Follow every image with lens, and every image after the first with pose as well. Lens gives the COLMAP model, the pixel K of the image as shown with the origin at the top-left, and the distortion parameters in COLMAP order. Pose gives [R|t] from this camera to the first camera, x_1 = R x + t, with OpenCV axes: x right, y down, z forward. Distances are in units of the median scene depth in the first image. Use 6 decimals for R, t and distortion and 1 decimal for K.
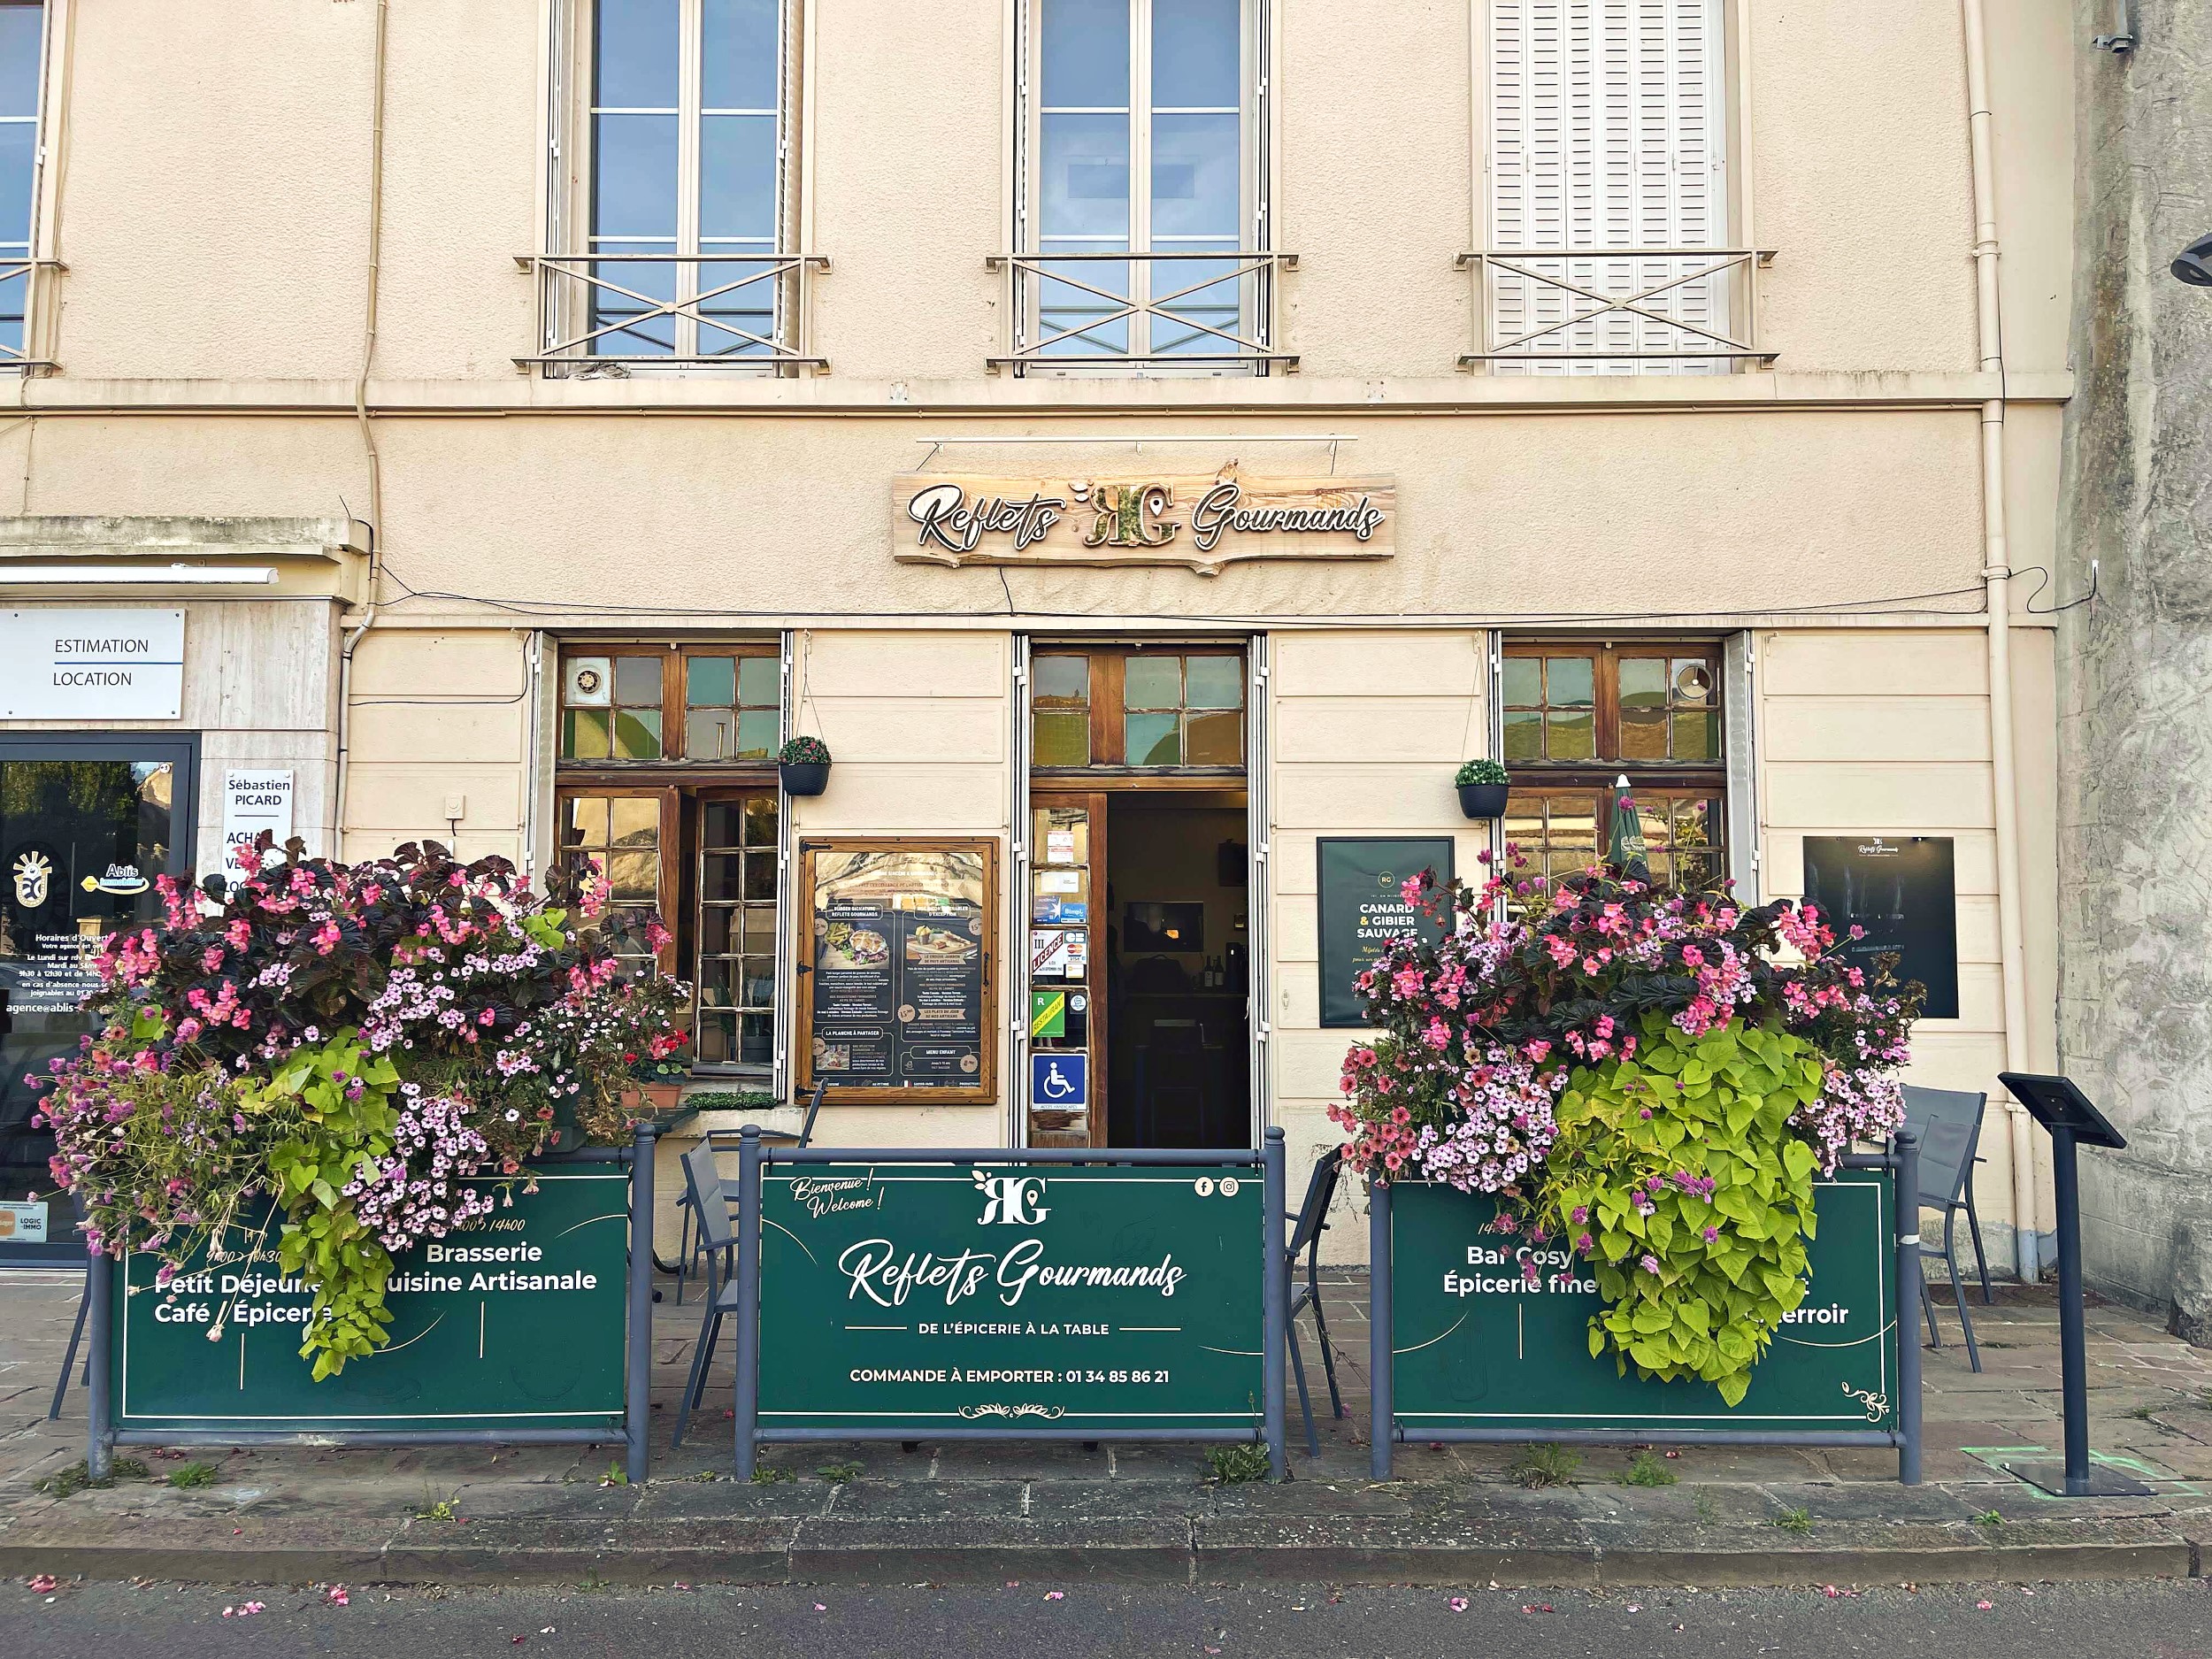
lens RADIAL K [[1686.0, 0, 1106.0], [0, 1686.0, 829.5], [0, 0, 1]] dist [0.099798, -0.168087]
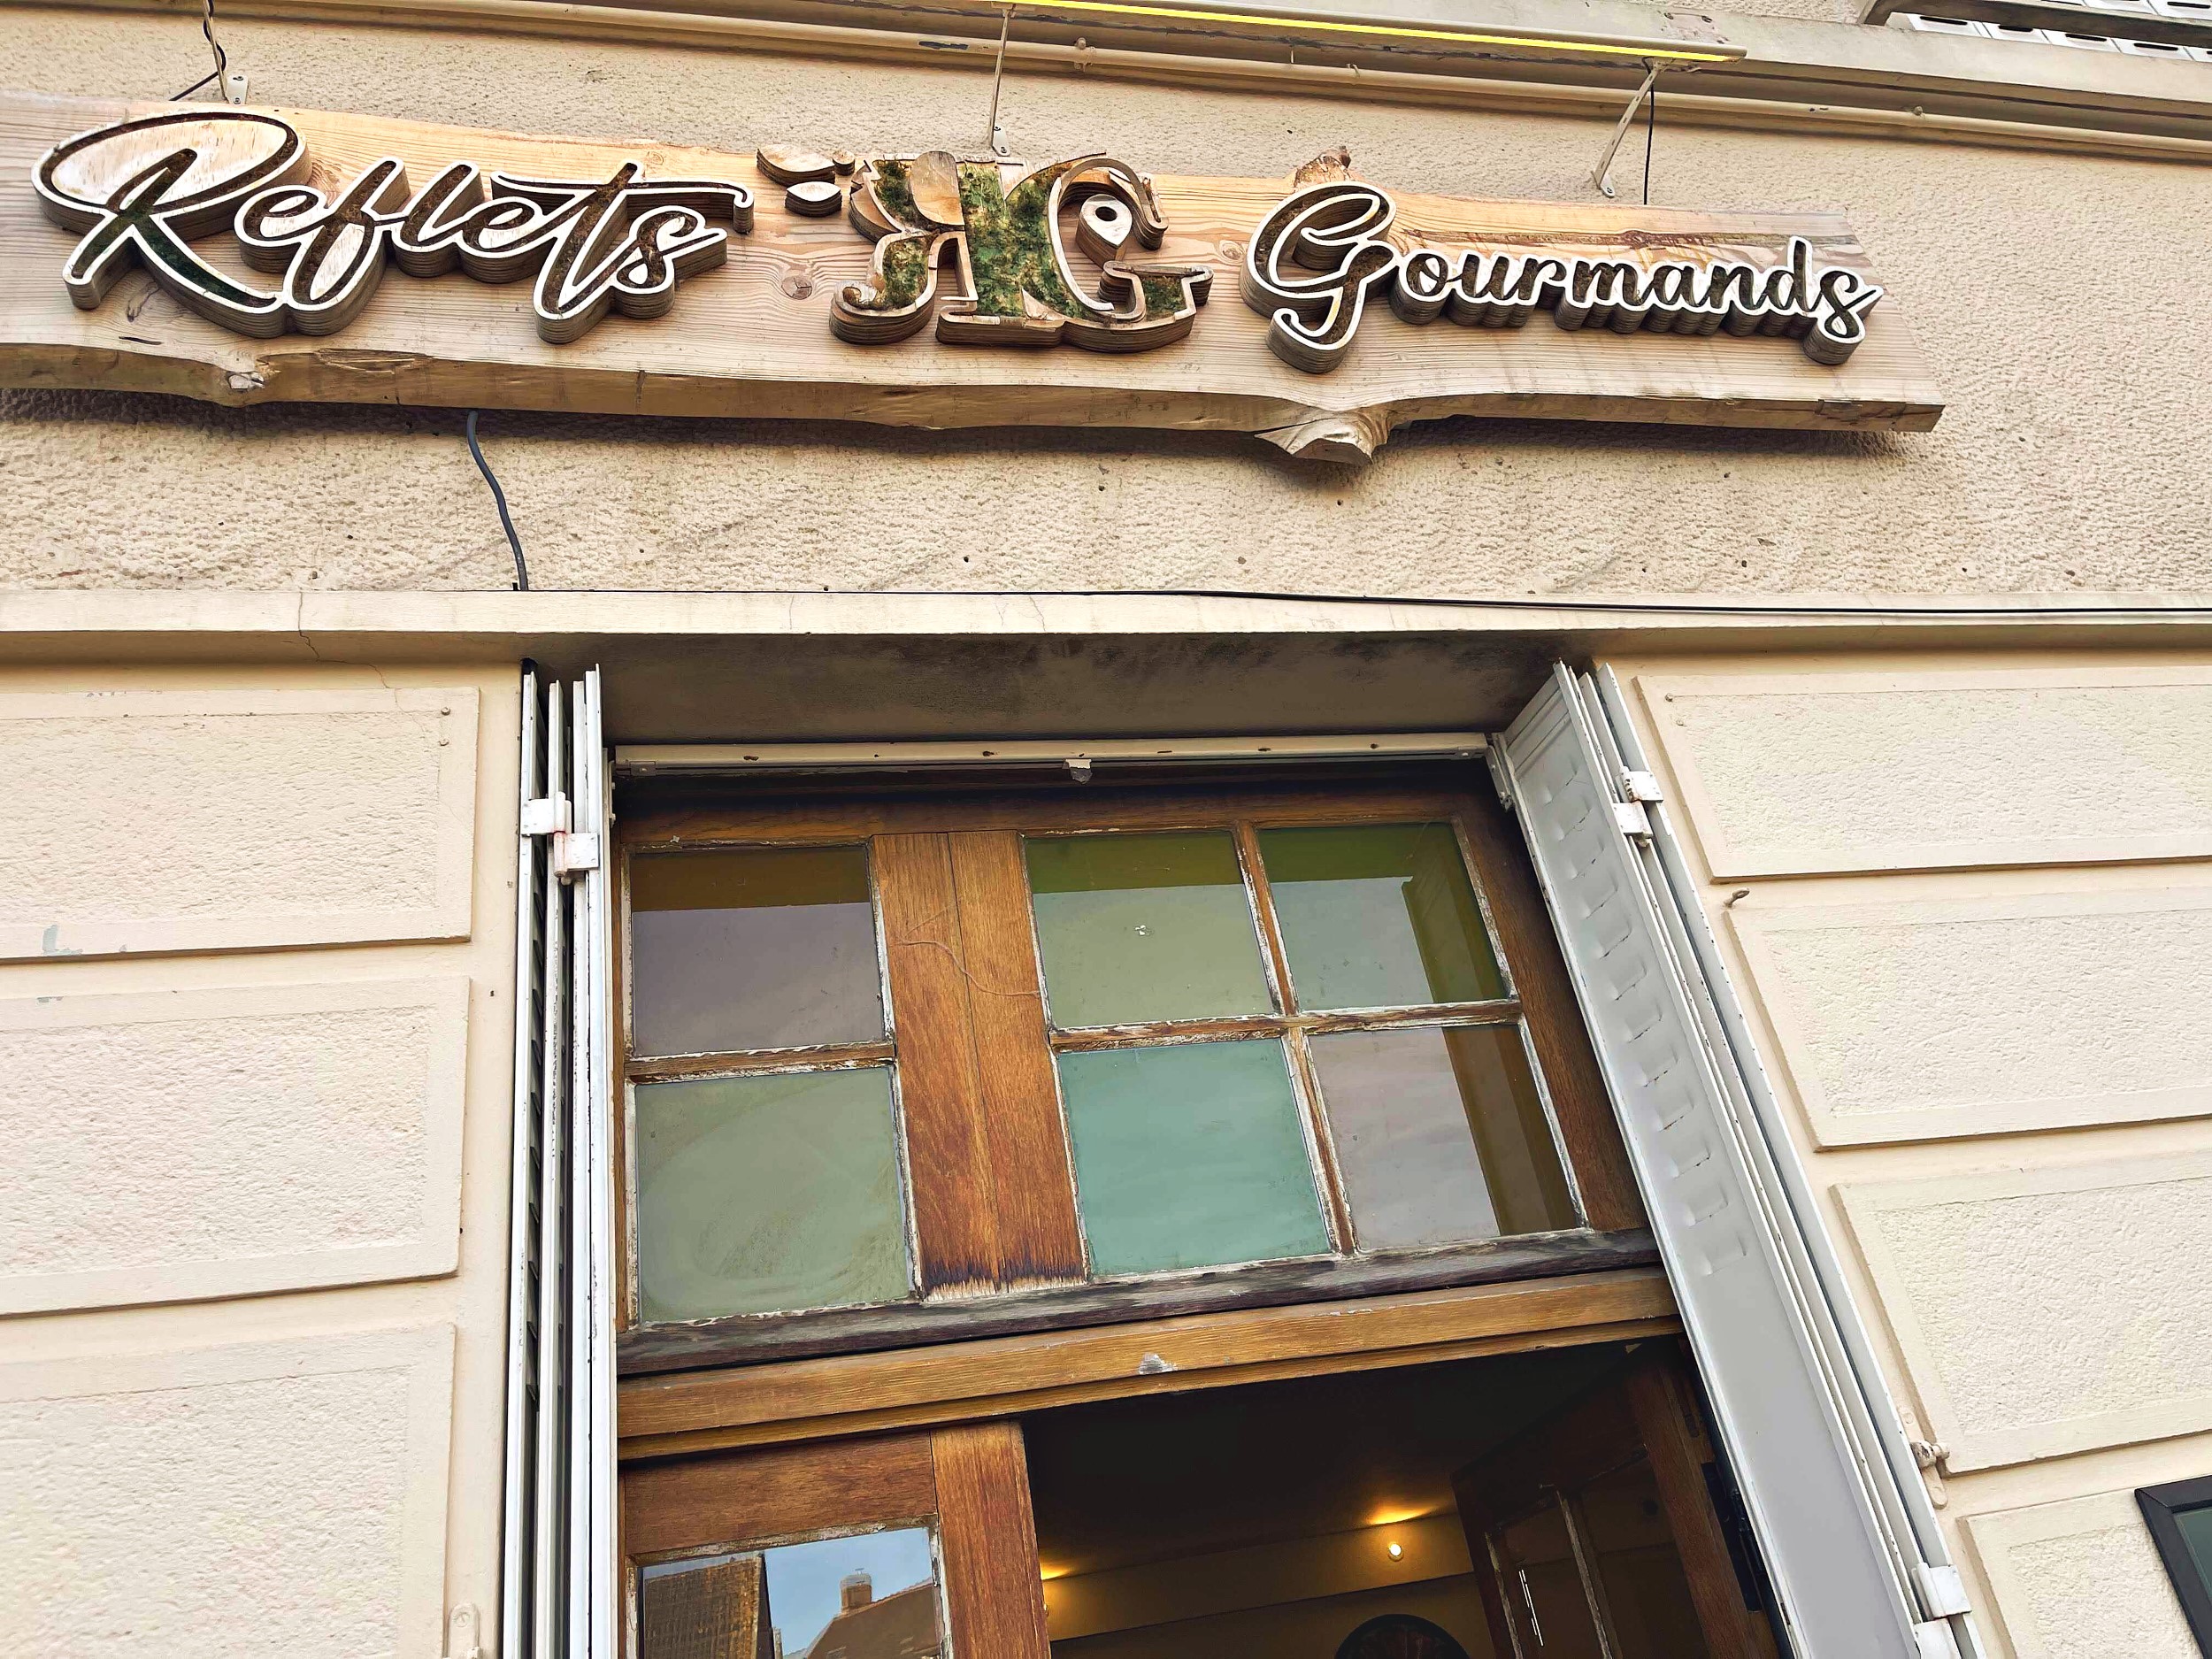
lens RADIAL K [[1686.0, 0, 1106.0], [0, 1686.0, 829.5], [0, 0, 1]] dist [0.099798, -0.168087]
pose [[0.970069, -0.038646, 0.239735, -0.036718], [0.142557, 0.889855, -0.433400, 0.004954], [-0.196580, 0.454604, 0.868730, 0.812329]]
